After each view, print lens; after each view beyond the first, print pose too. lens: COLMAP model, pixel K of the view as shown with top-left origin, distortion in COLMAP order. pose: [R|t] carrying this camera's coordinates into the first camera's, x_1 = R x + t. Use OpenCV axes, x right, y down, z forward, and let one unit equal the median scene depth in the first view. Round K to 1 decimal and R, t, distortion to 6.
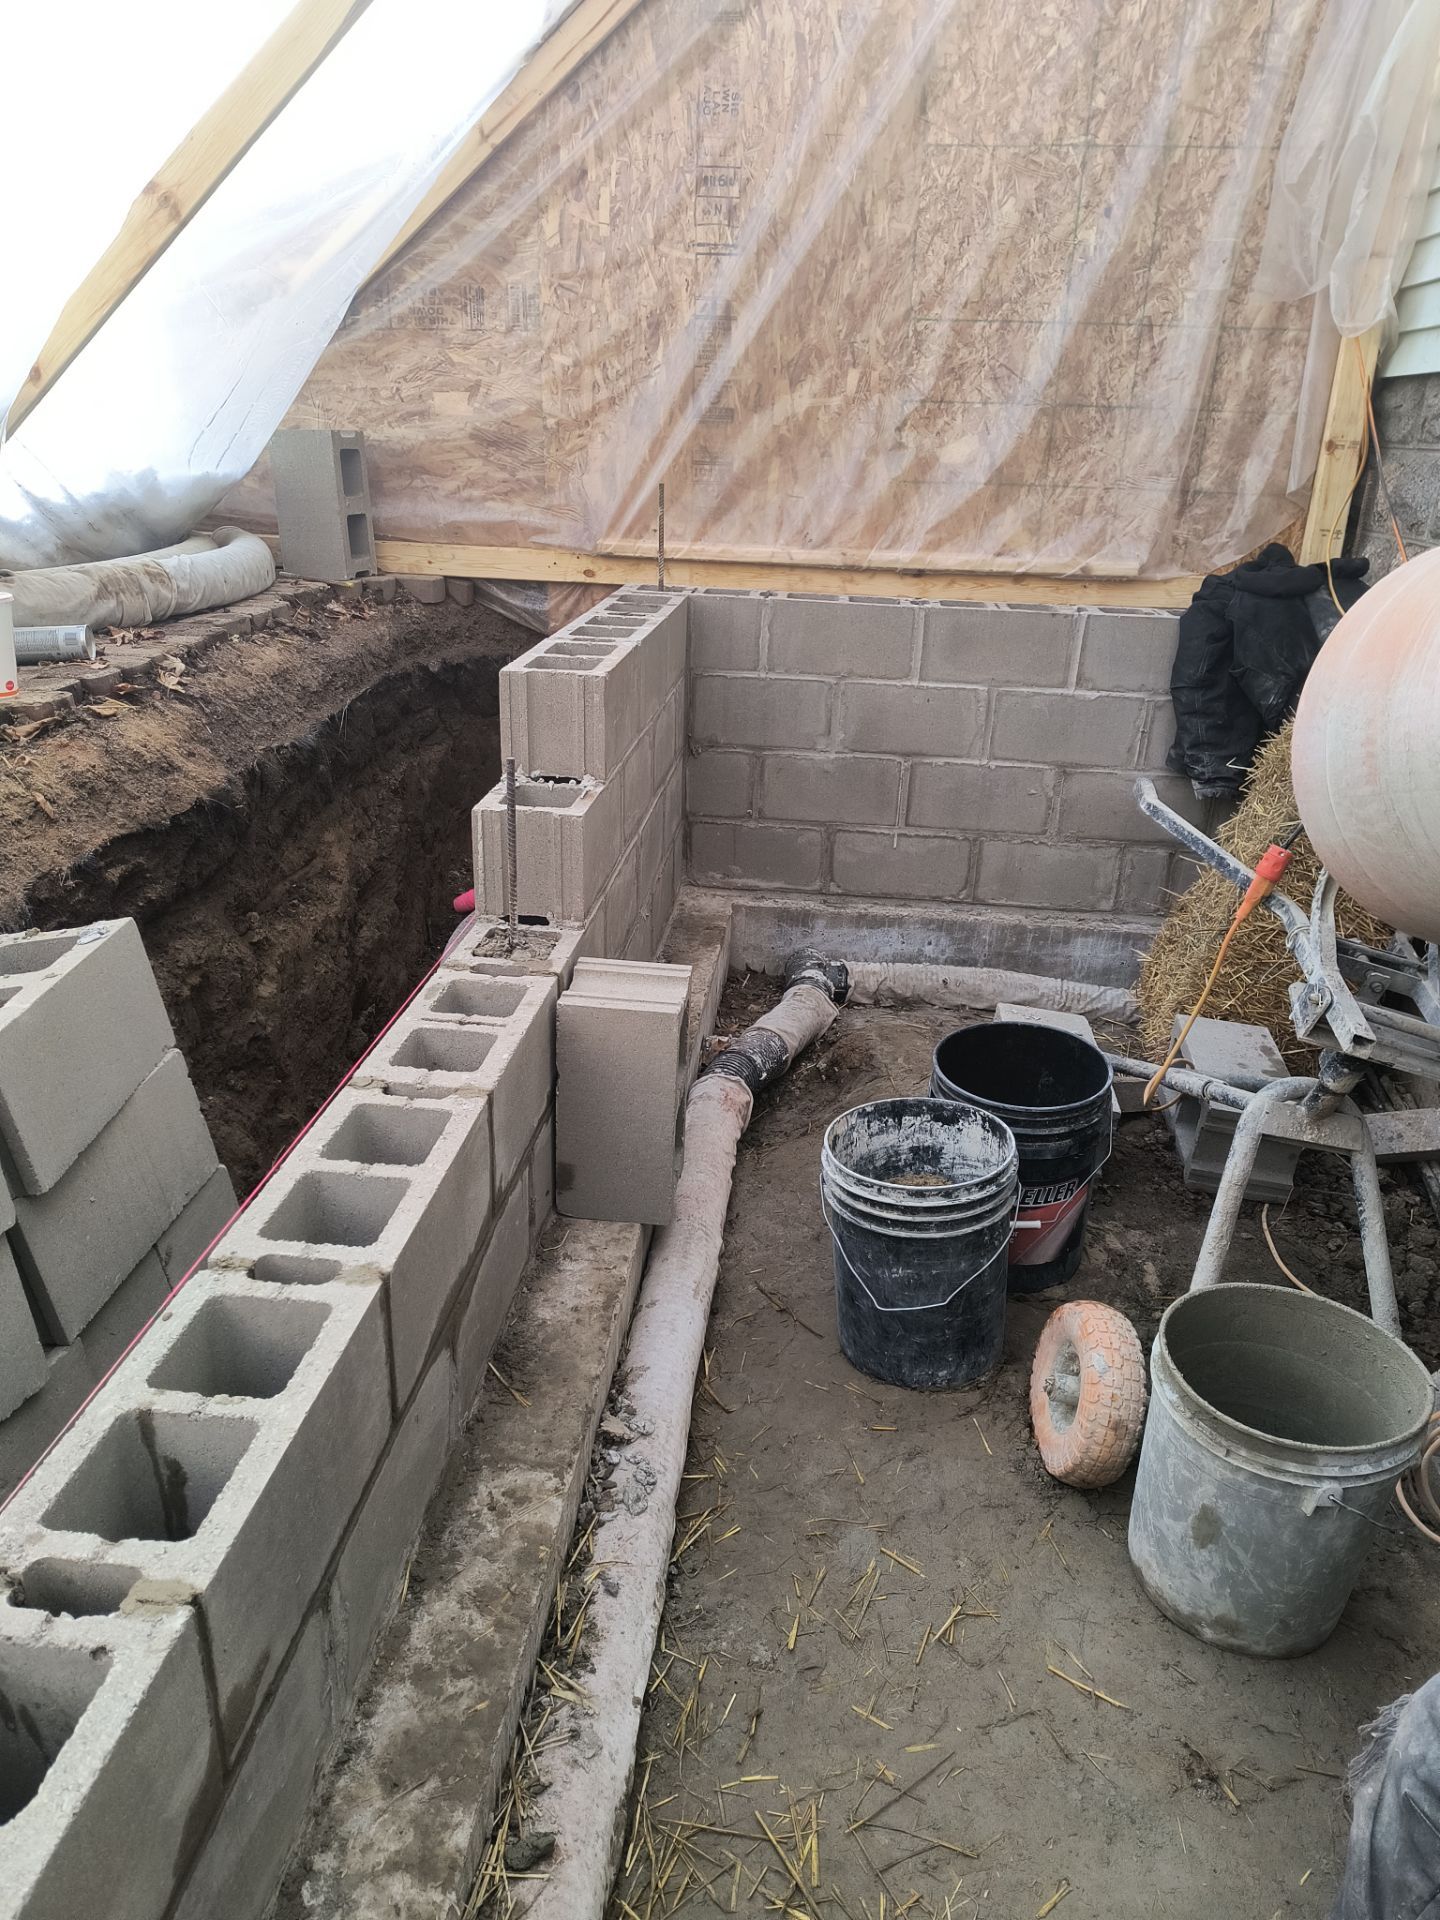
lens RADIAL K [[1266.5, 0, 728.4], [0, 1266.5, 984.0], [0, 0, 1]] dist [-0.001666, -0.000474]
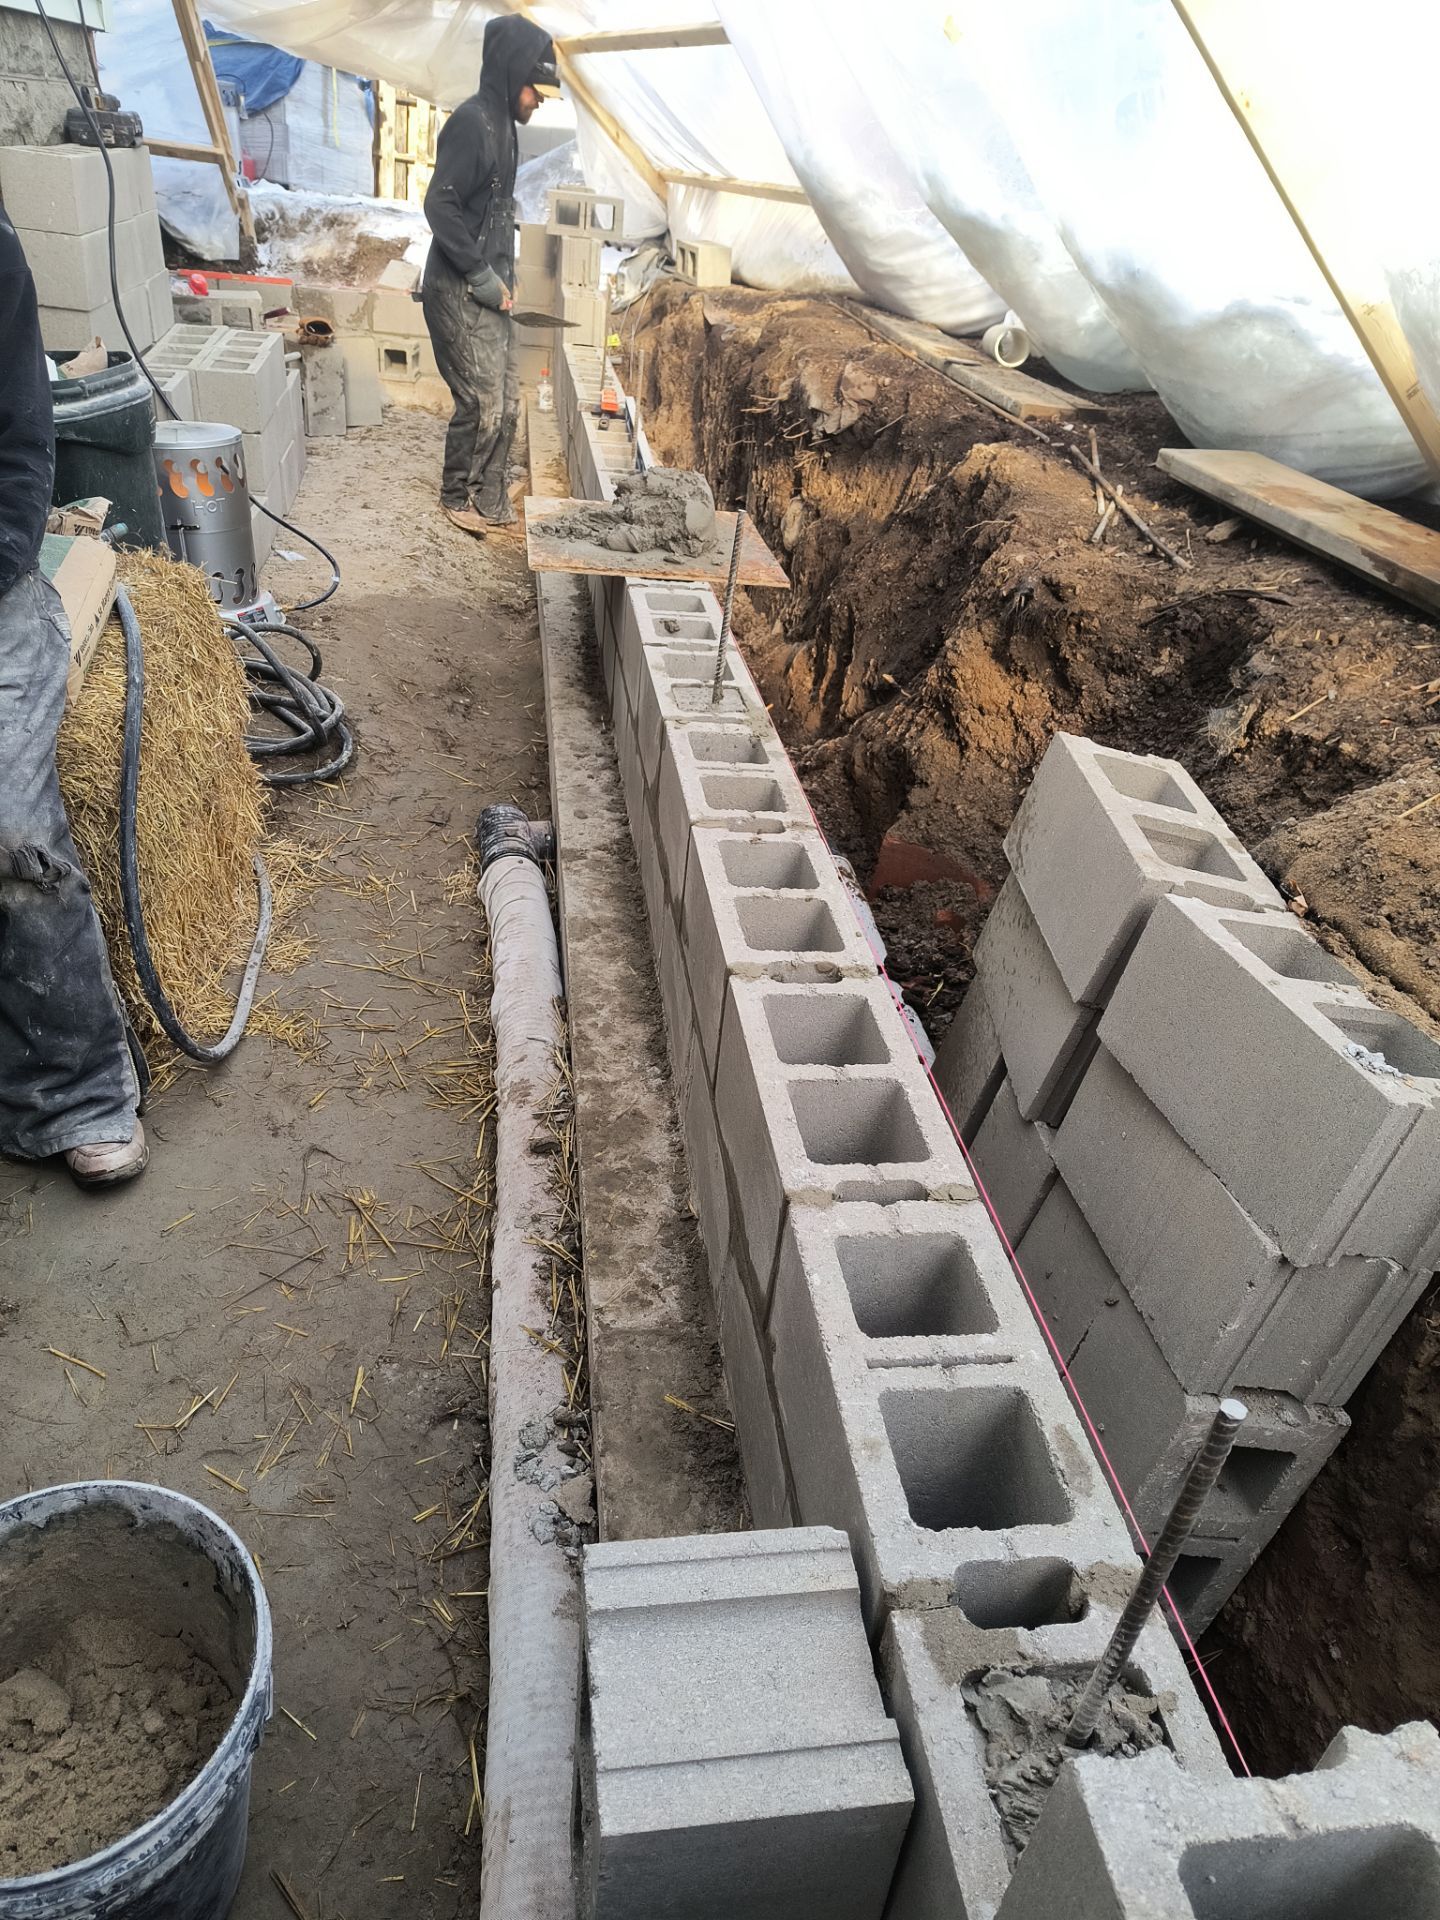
lens RADIAL K [[1266.5, 0, 728.4], [0, 1266.5, 984.0], [0, 0, 1]] dist [-0.001666, -0.000474]
pose [[-0.961738, 0.005102, -0.273925, 0.043005], [-0.225044, 0.555521, 0.800469, -0.587067], [0.156255, 0.831487, -0.533117, 1.361393]]
